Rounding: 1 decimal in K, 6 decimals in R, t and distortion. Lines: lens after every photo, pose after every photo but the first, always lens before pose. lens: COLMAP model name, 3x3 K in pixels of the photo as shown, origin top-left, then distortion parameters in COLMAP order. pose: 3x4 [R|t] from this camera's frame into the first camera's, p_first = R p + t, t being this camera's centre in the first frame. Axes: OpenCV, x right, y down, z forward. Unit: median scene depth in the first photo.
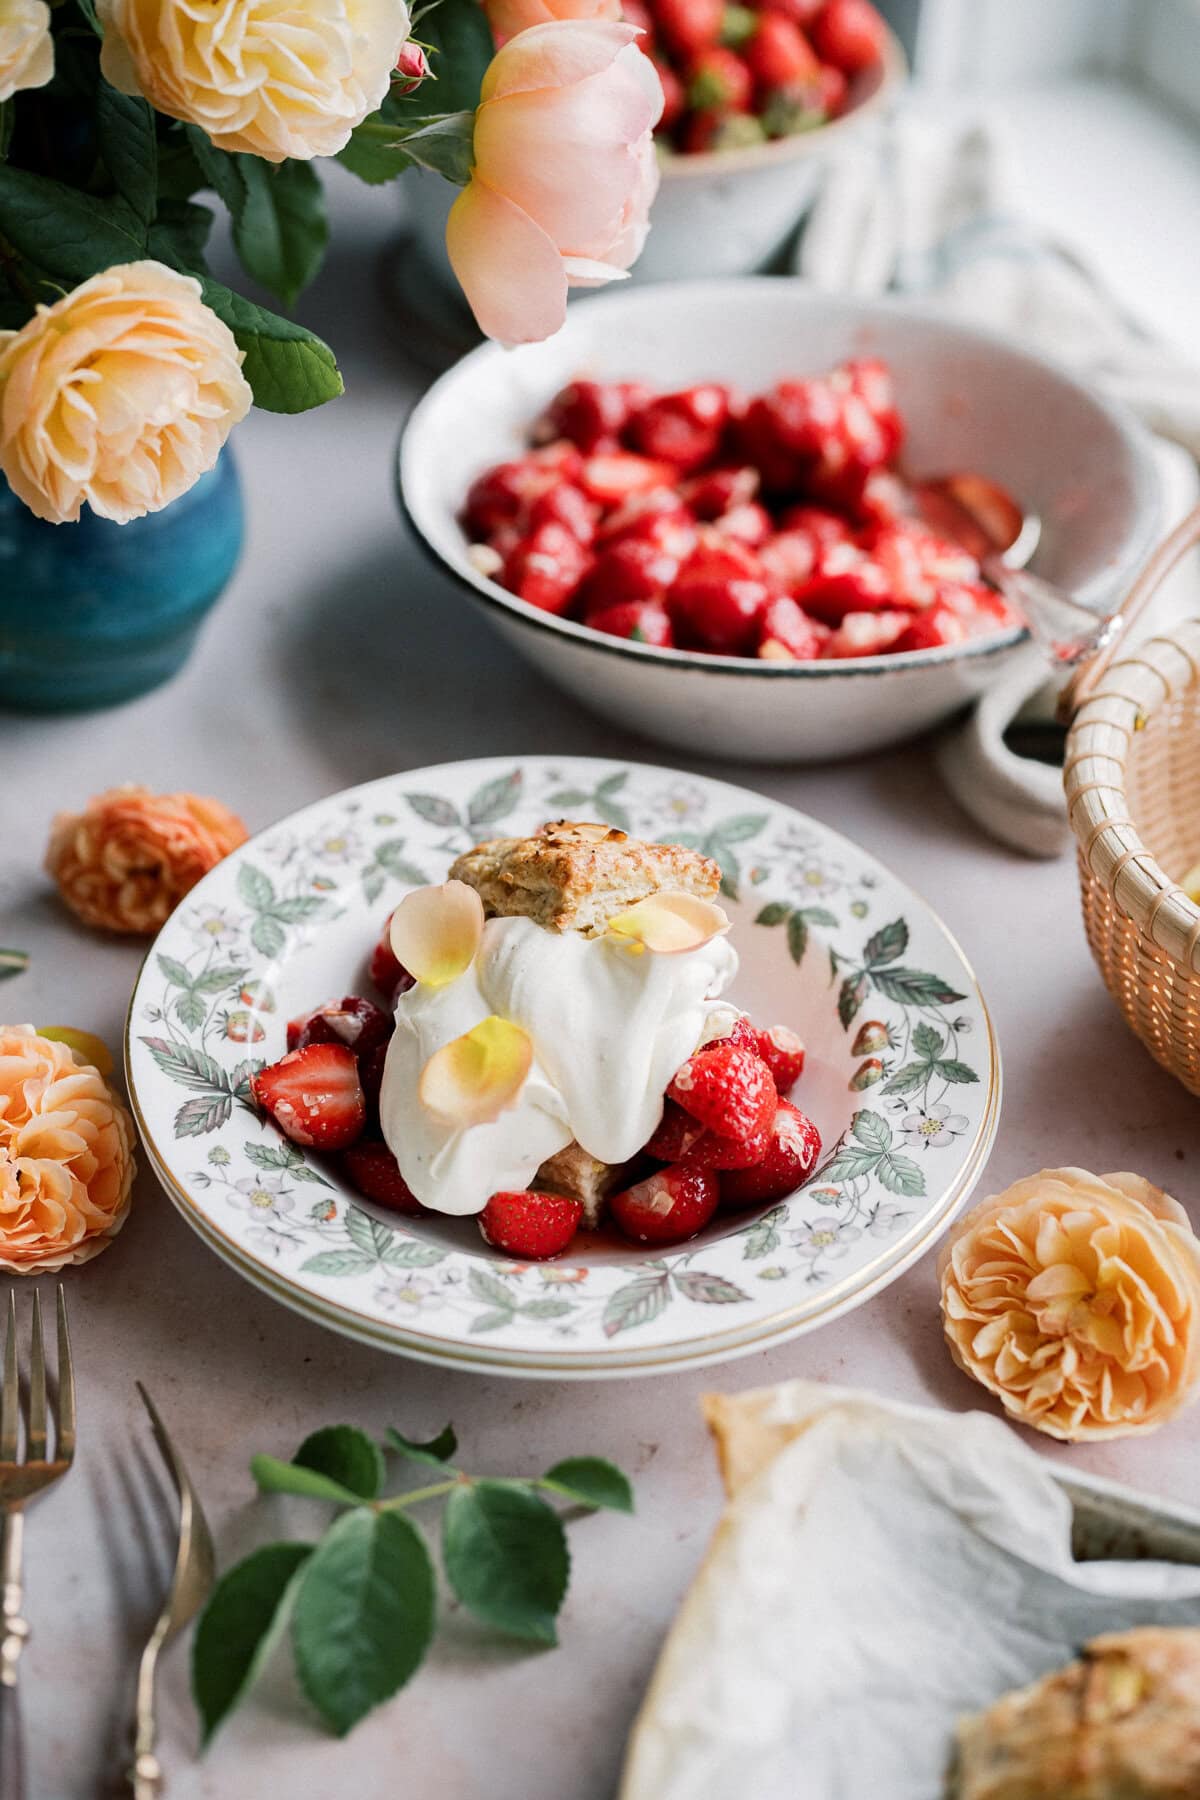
lens RADIAL K [[2597.3, 0, 582.9], [0, 2597.3, 886.6], [0, 0, 1]] dist [-0.007358, 0.000000]
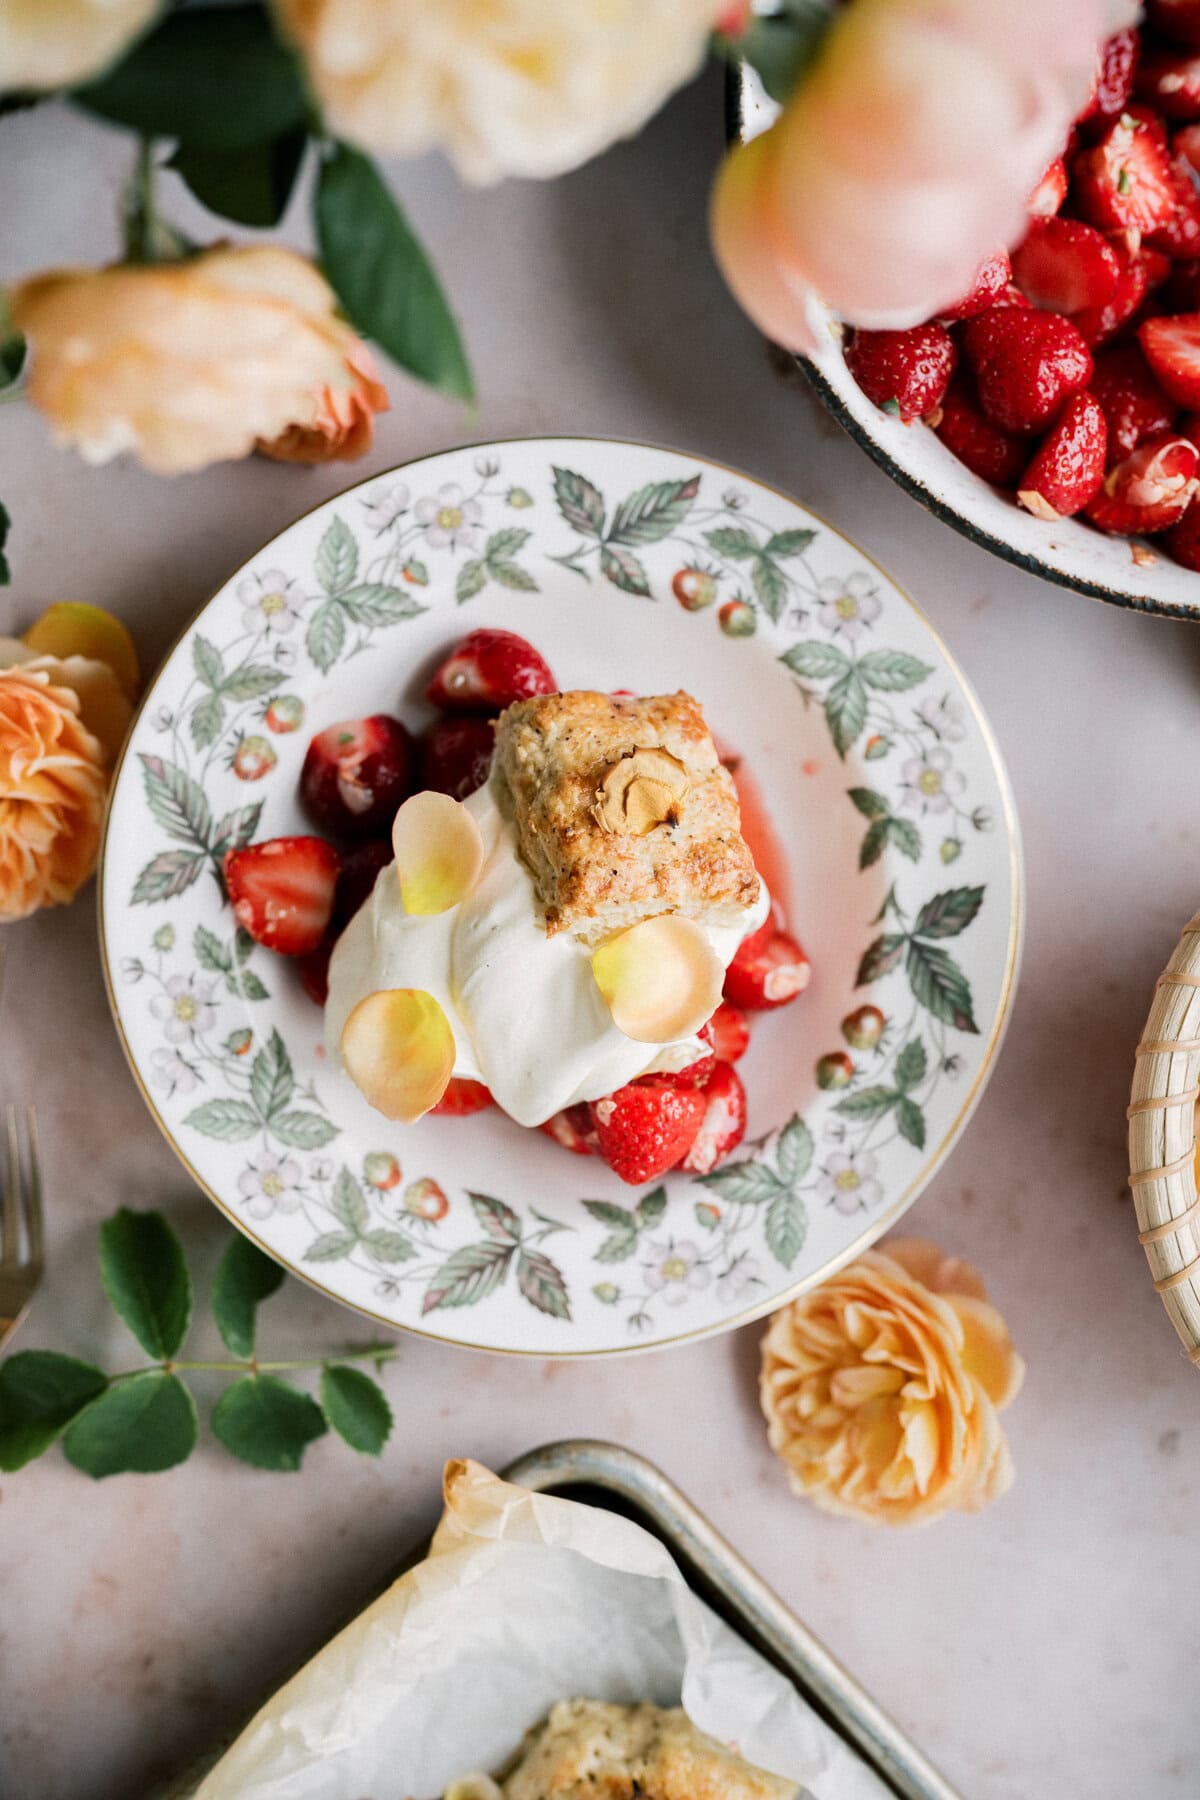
lens RADIAL K [[2597.3, 0, 605.2], [0, 2597.3, 913.3], [0, 0, 1]] dist [-0.007358, 0.000000]
pose [[0.907521, 0.419585, 0.018824, -0.009896], [-0.289947, 0.593441, 0.750839, -0.671819], [0.303870, -0.686860, 0.660217, 0.390784]]
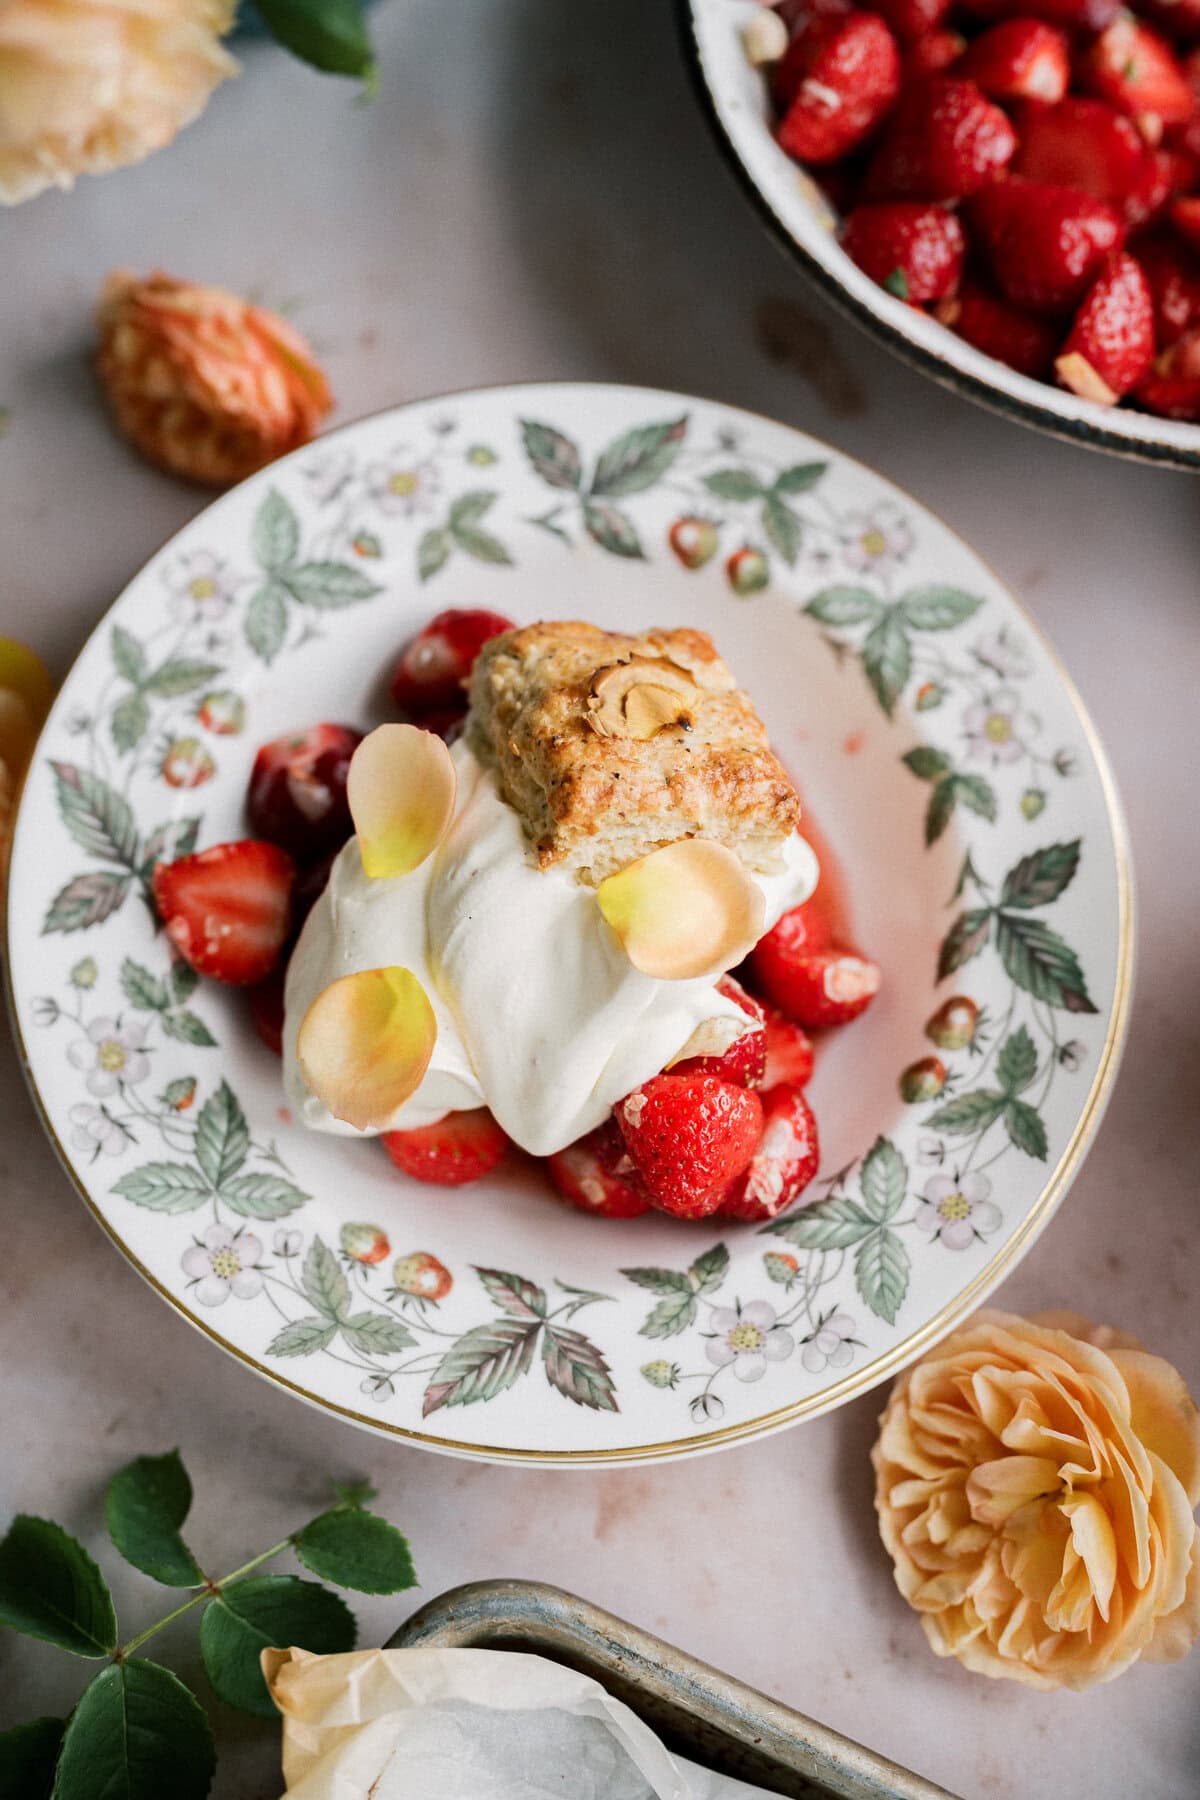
lens RADIAL K [[2597.3, 0, 591.9], [0, 2597.3, 897.9], [0, 0, 1]] dist [-0.007358, 0.000000]
pose [[0.936713, 0.324767, -0.130746, 0.103040], [-0.204007, 0.809844, 0.550030, -0.380770], [0.284516, -0.488548, 0.824847, 0.375734]]
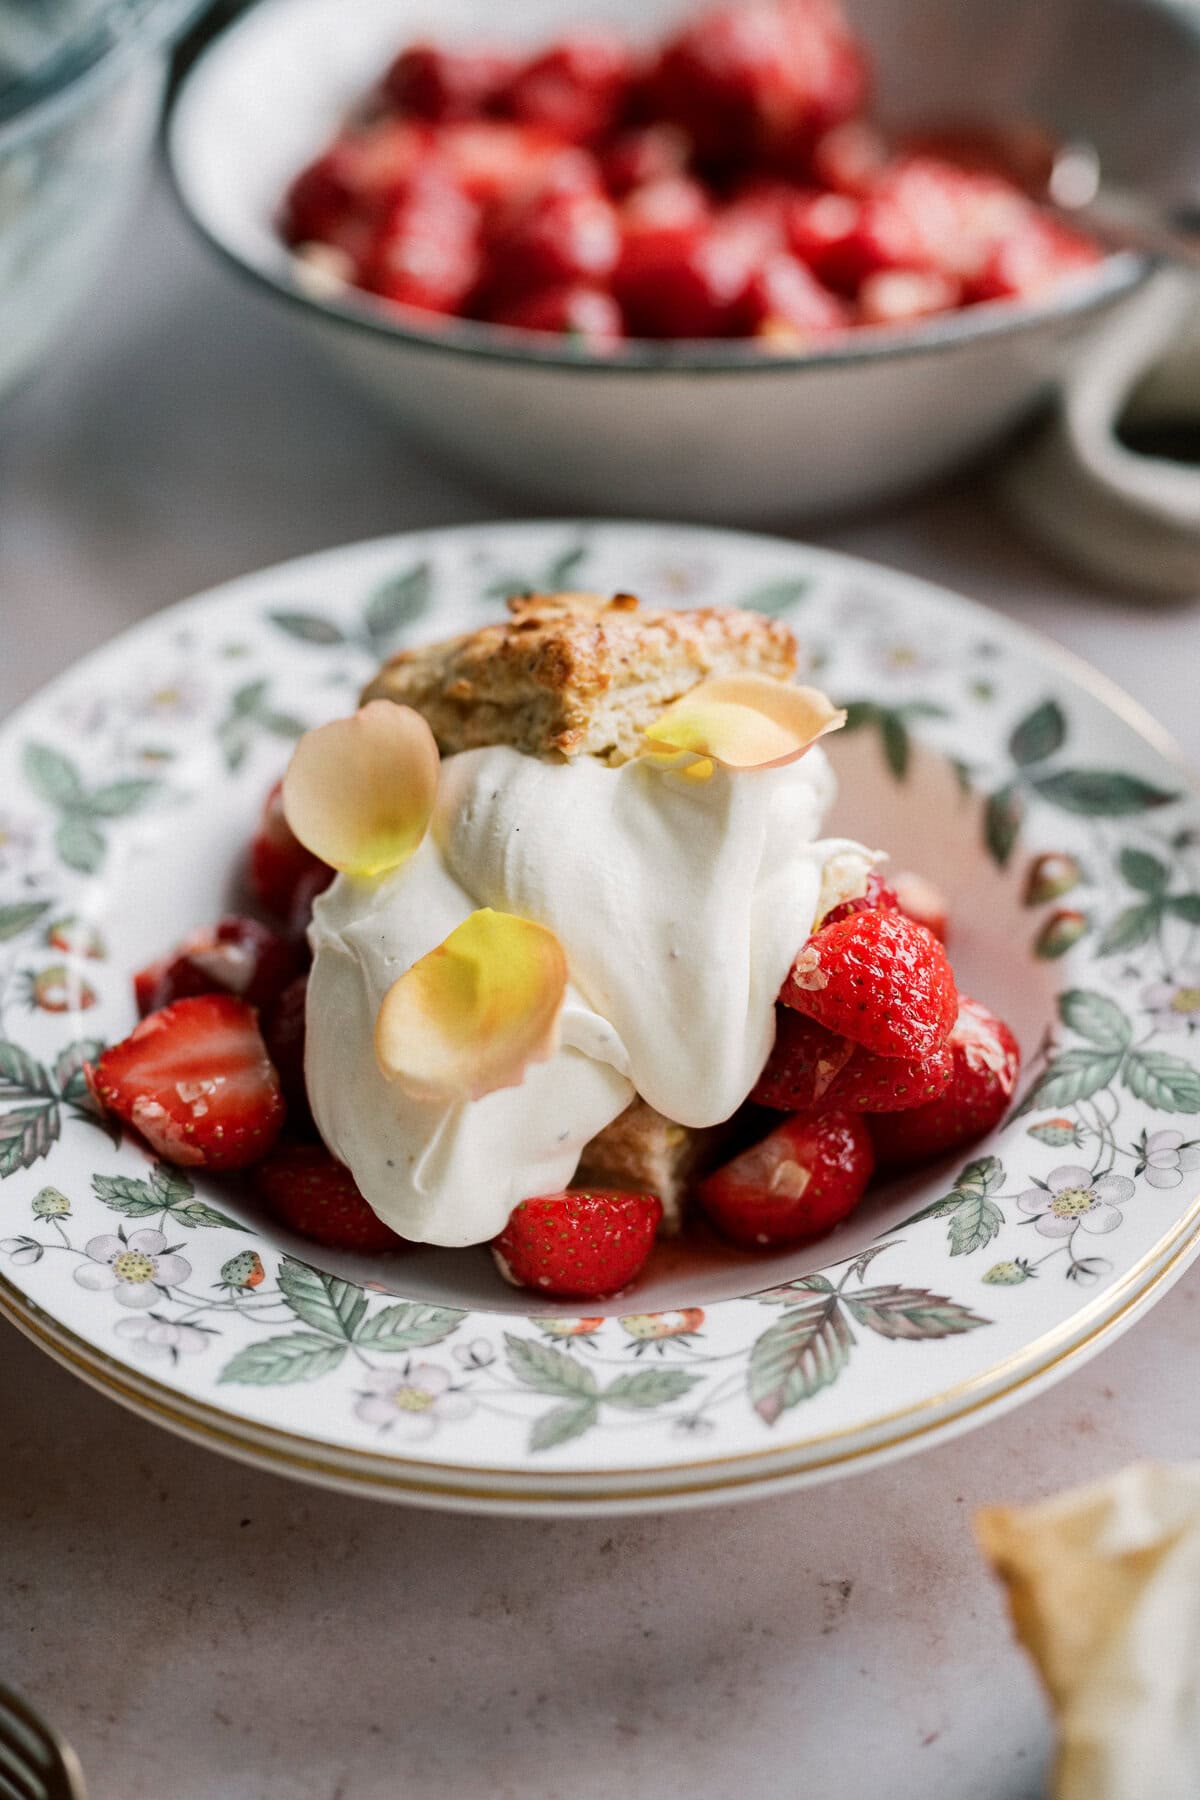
lens RADIAL K [[2597.3, 0, 587.1], [0, 2597.3, 915.3], [0, 0, 1]] dist [-0.007358, 0.000000]
pose [[0.988496, -0.129617, 0.077942, -0.054731], [0.127289, 0.991278, 0.034146, 0.032414], [-0.081688, -0.023832, 0.996373, 0.387014]]
